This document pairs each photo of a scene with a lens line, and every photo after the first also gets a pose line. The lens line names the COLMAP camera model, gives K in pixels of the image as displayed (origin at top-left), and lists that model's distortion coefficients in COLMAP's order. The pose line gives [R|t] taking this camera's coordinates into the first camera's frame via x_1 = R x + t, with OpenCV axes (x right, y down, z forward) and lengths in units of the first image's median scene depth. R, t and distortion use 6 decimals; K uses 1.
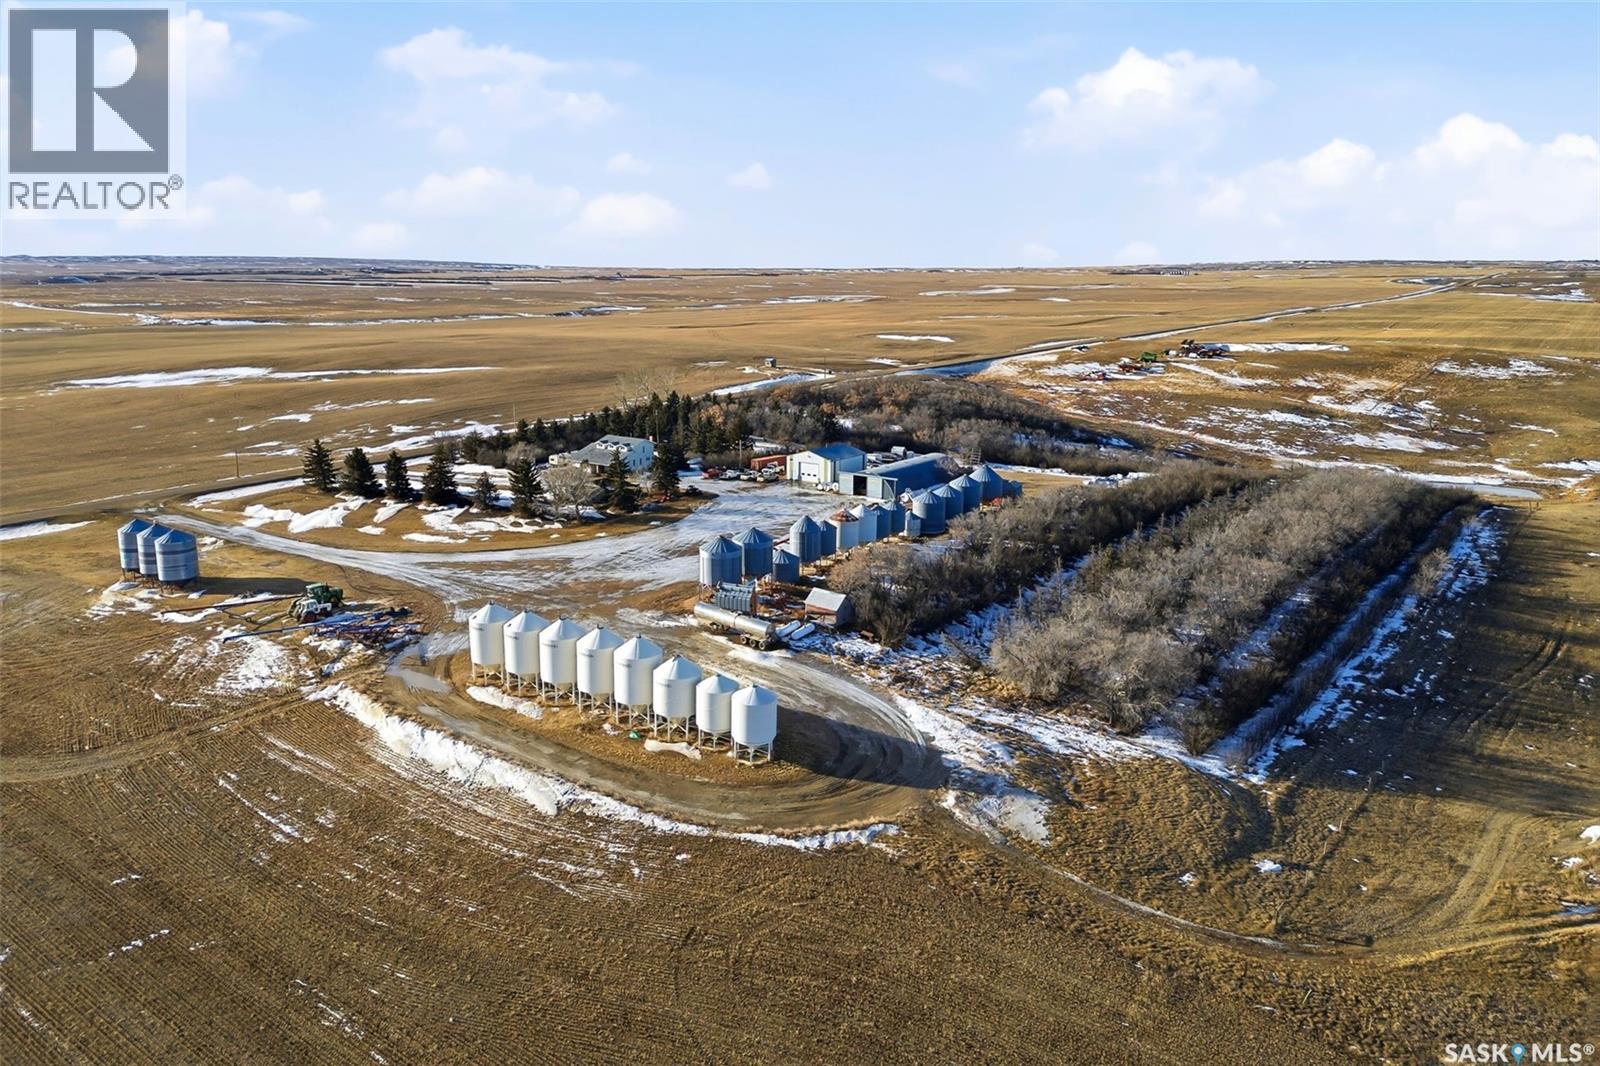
lens RADIAL K [[1134.0, 0, 797.9], [0, 1134.0, 538.0], [0, 0, 1]] dist [0.042112, -0.019974]
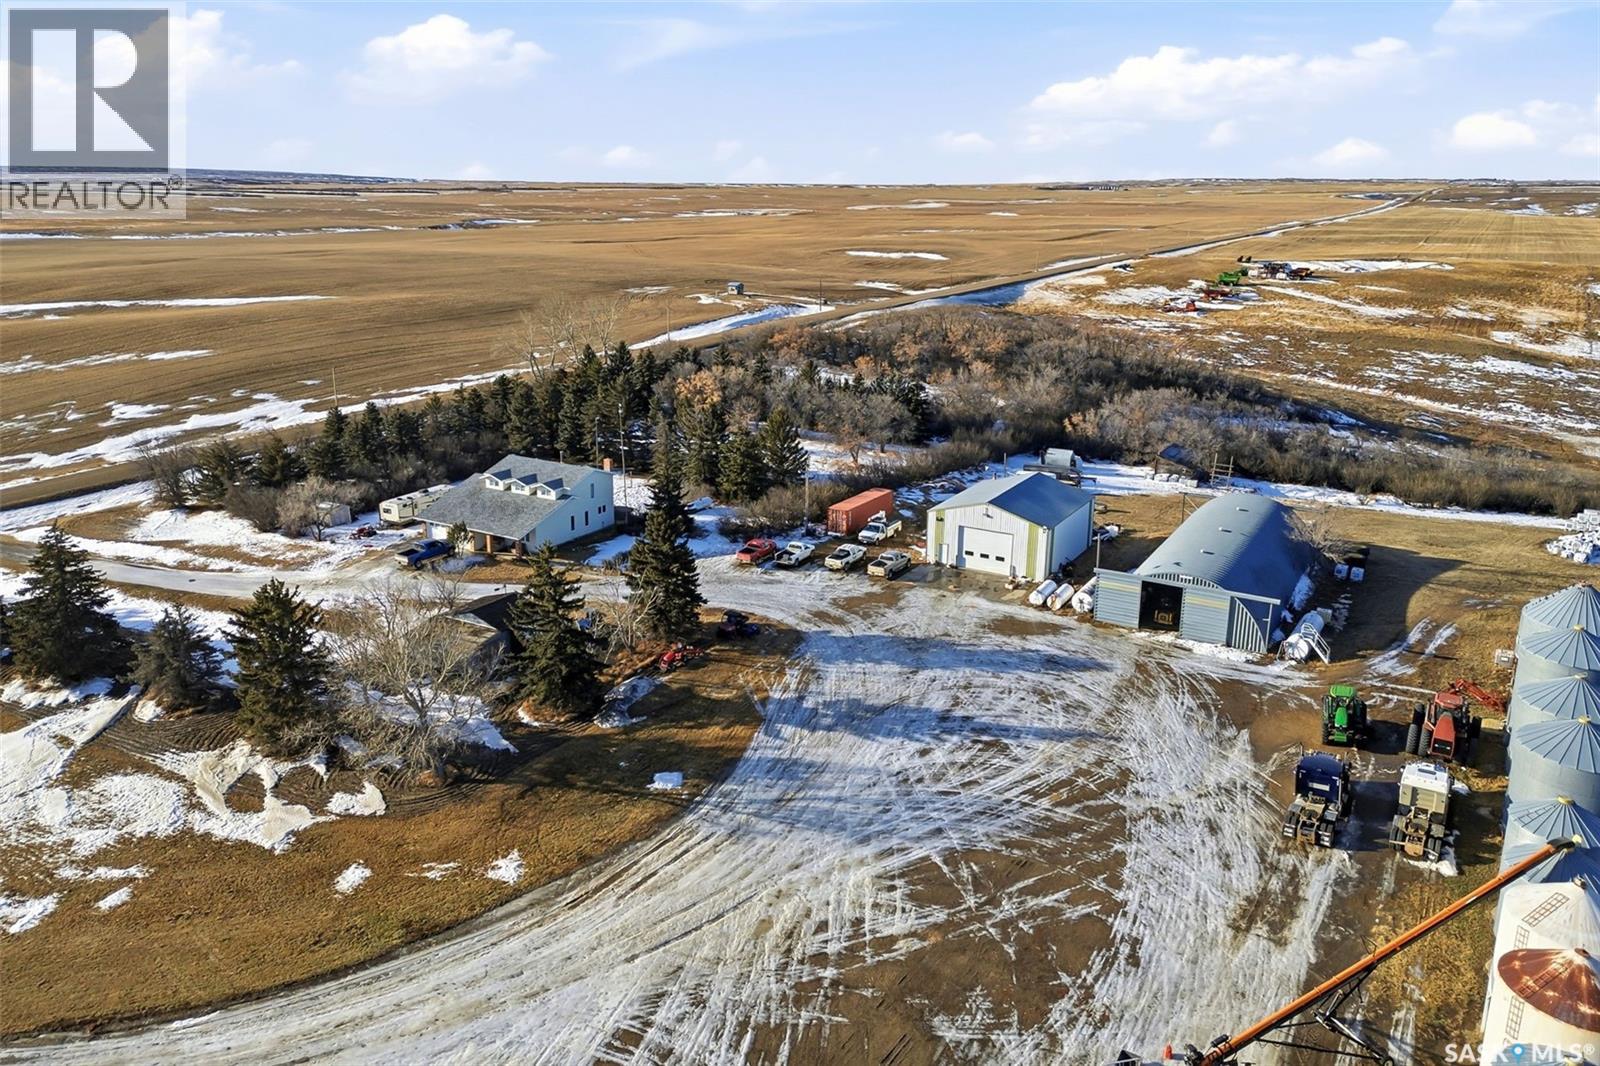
lens RADIAL K [[1134.0, 0, 801.4], [0, 1134.0, 536.7], [0, 0, 1]] dist [0.042112, -0.019974]
pose [[0.995720, -0.022749, 0.089577, -0.055312], [0.016890, 0.997701, 0.065630, -0.051723], [-0.090864, -0.063837, 0.993815, 0.318927]]
